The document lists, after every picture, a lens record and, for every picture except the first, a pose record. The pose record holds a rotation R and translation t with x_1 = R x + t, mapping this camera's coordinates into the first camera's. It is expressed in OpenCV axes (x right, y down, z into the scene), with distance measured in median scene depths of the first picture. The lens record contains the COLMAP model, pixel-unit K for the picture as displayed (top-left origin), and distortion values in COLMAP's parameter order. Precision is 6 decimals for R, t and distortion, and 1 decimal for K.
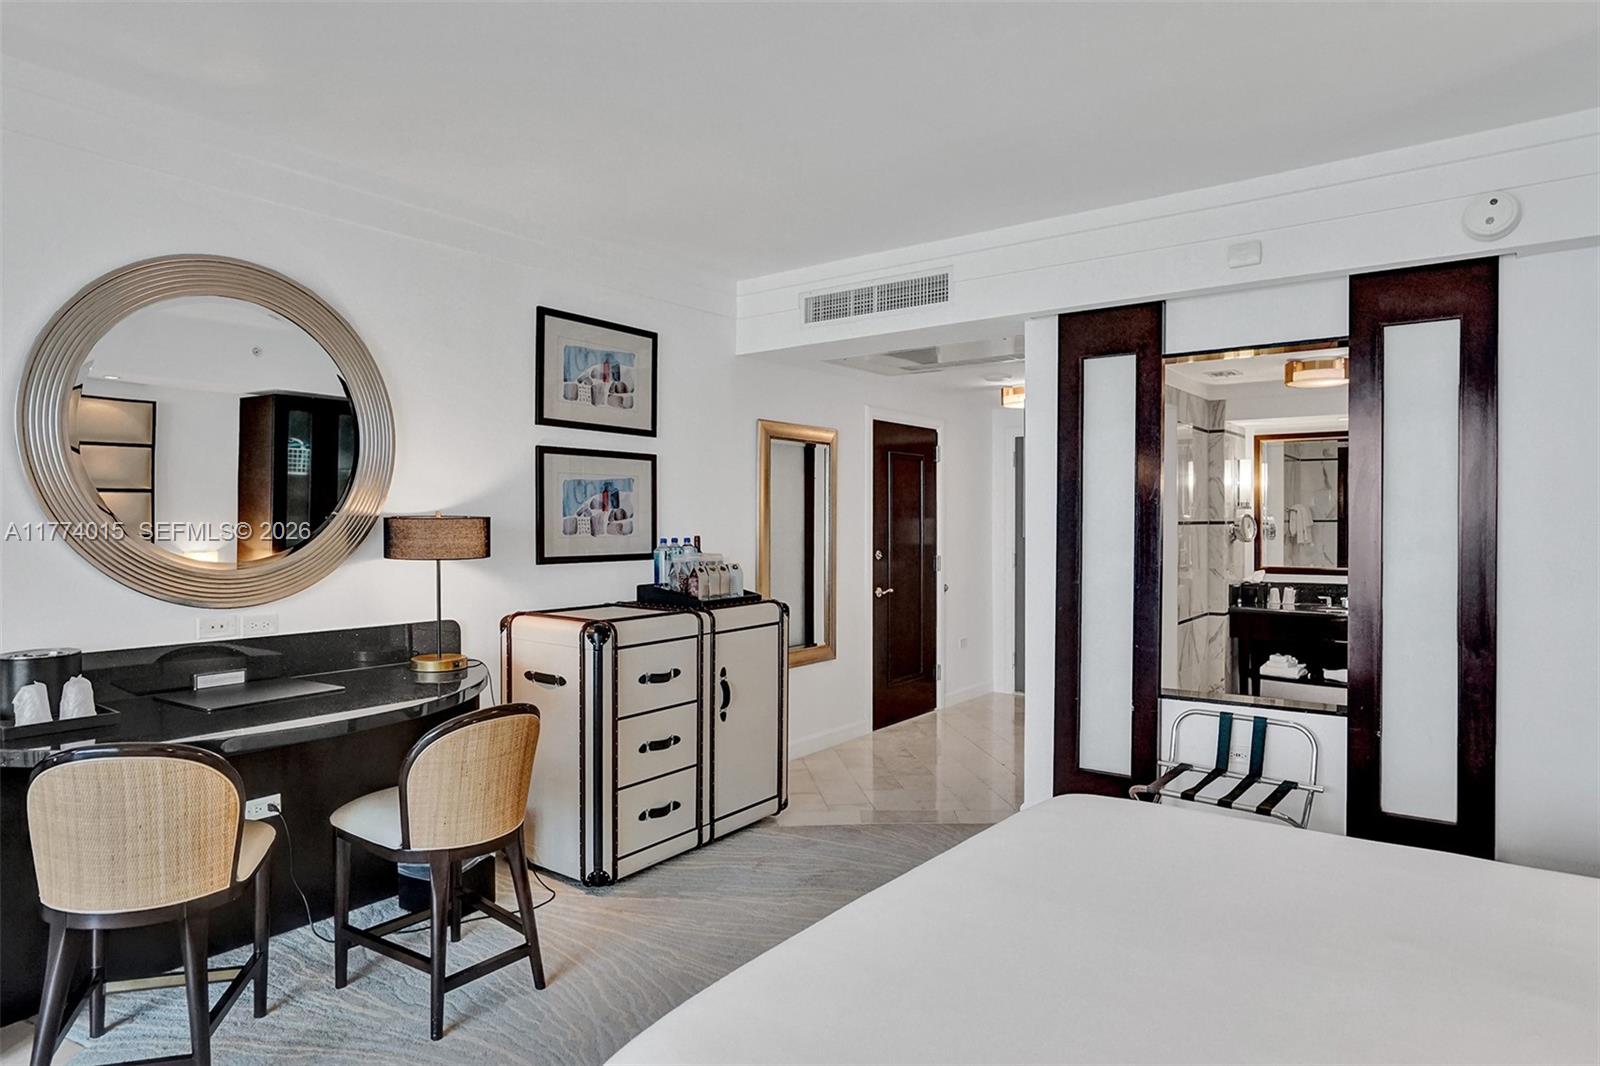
lens RADIAL K [[924.4, 0, 825.3], [0, 924.4, 534.9], [0, 0, 1]] dist [-0.030600, 0.036003]
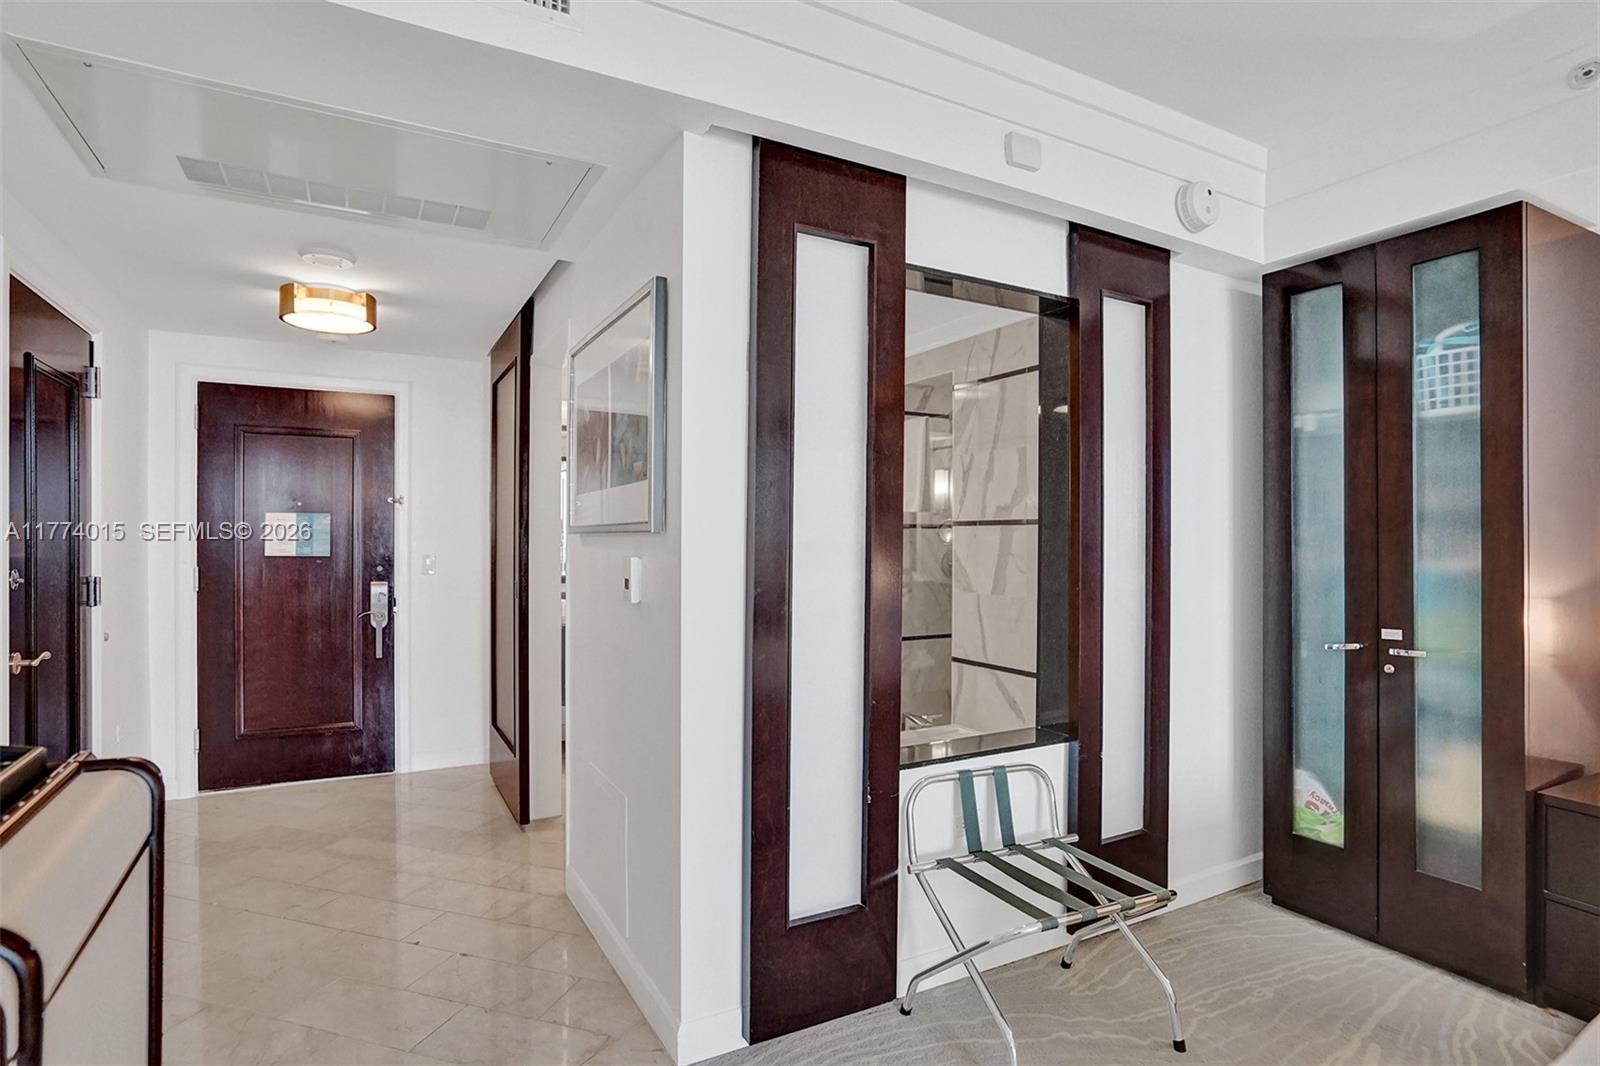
lens RADIAL K [[802.1, 0, 774.8], [0, 802.1, 544.1], [0, 0, 1]] dist [-0.016125, 0.000102]
pose [[0.447375, -0.000785, 0.894346, -0.180643], [0.006477, 0.999976, -0.002363, 0.012970], [-0.894323, 0.006850, 0.447369, 0.773762]]
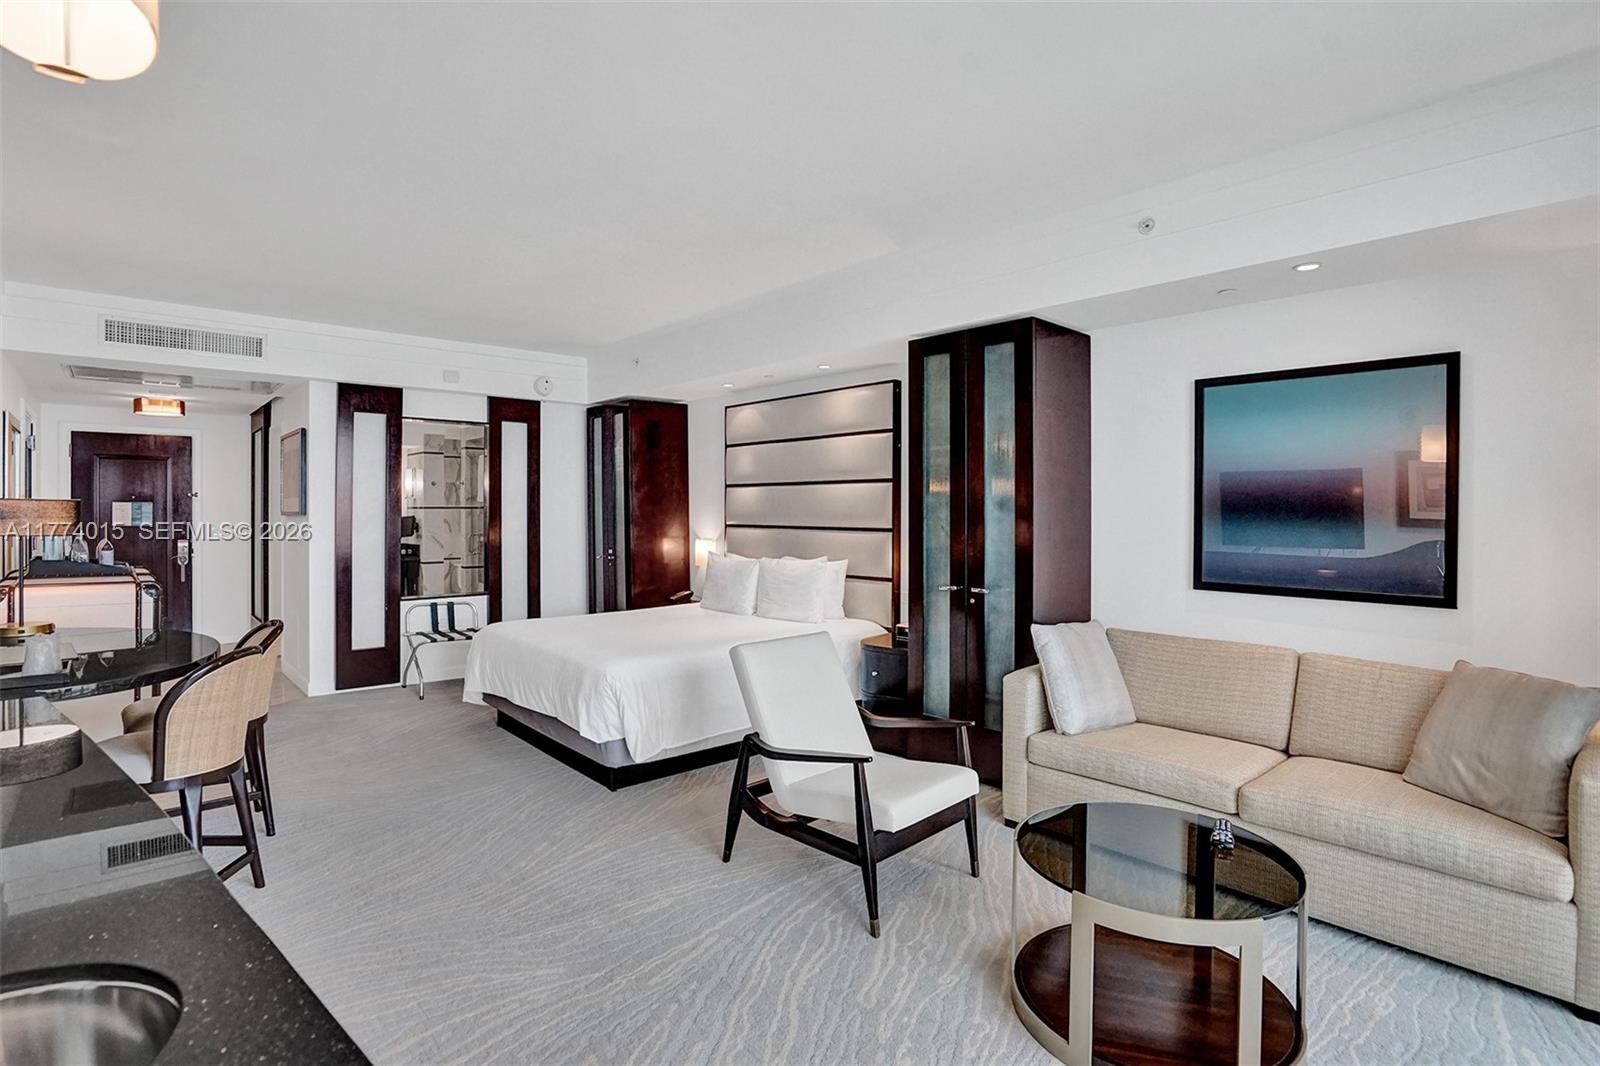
lens RADIAL K [[788.0, 0, 752.1], [0, 788.0, 511.6], [0, 0, 1]] dist [-0.003702, 0.000331]
pose [[0.265083, -0.000763, 0.964225, -0.924913], [0.011309, 0.999933, -0.002318, 0.008297], [-0.964159, 0.011519, 0.265074, -0.100964]]
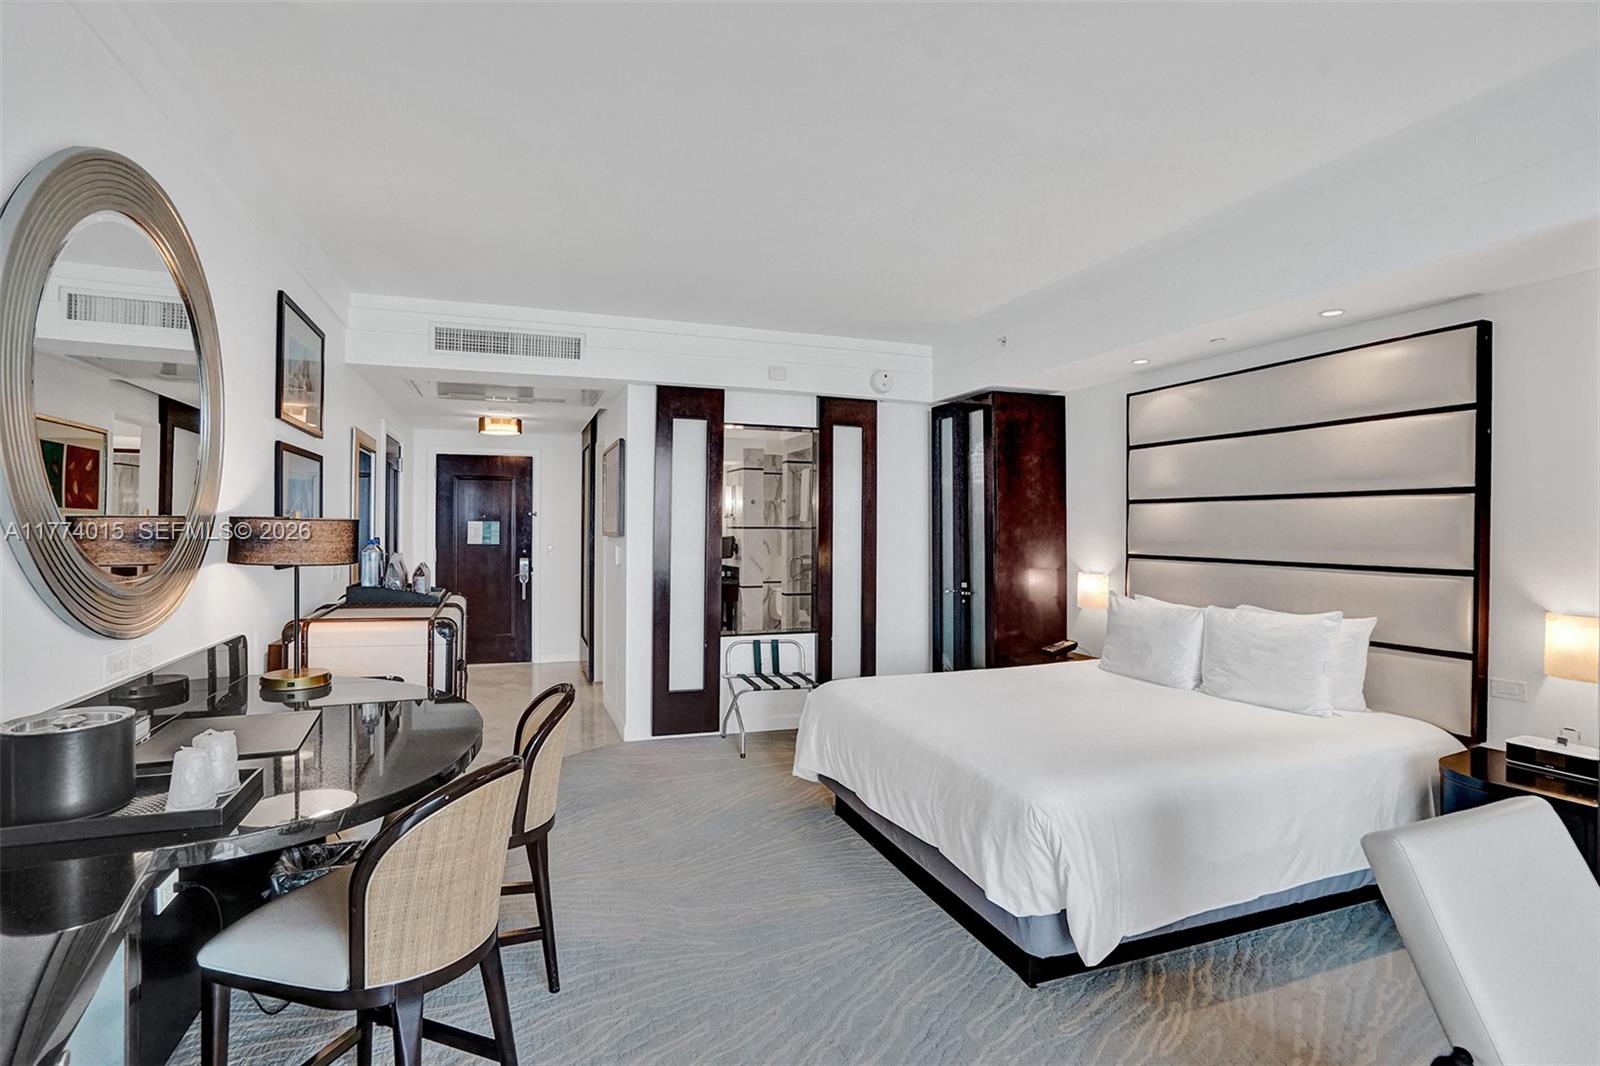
lens RADIAL K [[764.8, 0, 771.7], [0, 764.8, 532.5], [0, 0, 1]] dist [-0.052089, -0.000128]
pose [[0.580586, -0.000030, 0.814199, -0.627993], [0.002556, 0.999995, -0.001785, -0.001482], [-0.814195, 0.003118, 0.580583, 0.147900]]
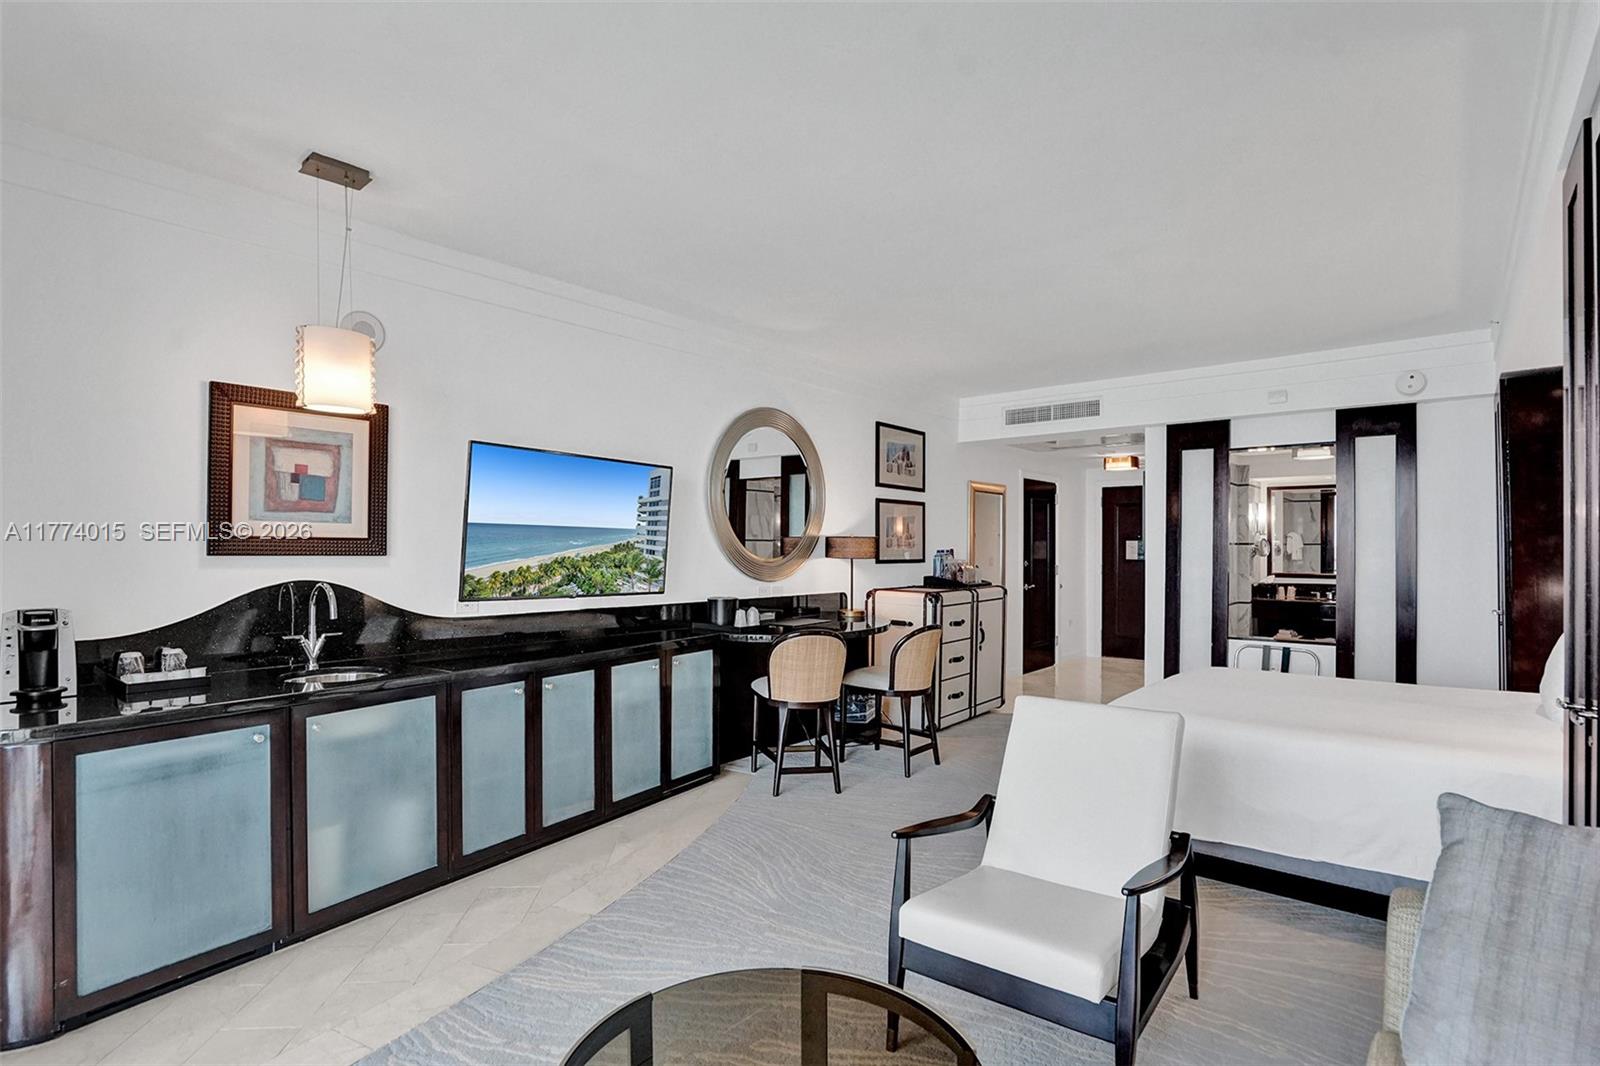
lens RADIAL K [[786.8, 0, 831.3], [0, 786.8, 552.8], [0, 0, 1]] dist [-0.003898, -0.000348]
pose [[0.999209, 0.003724, -0.039603, -0.333801], [-0.004012, 0.999966, -0.007173, 0.021594], [0.039575, 0.007327, 0.999190, -0.541124]]
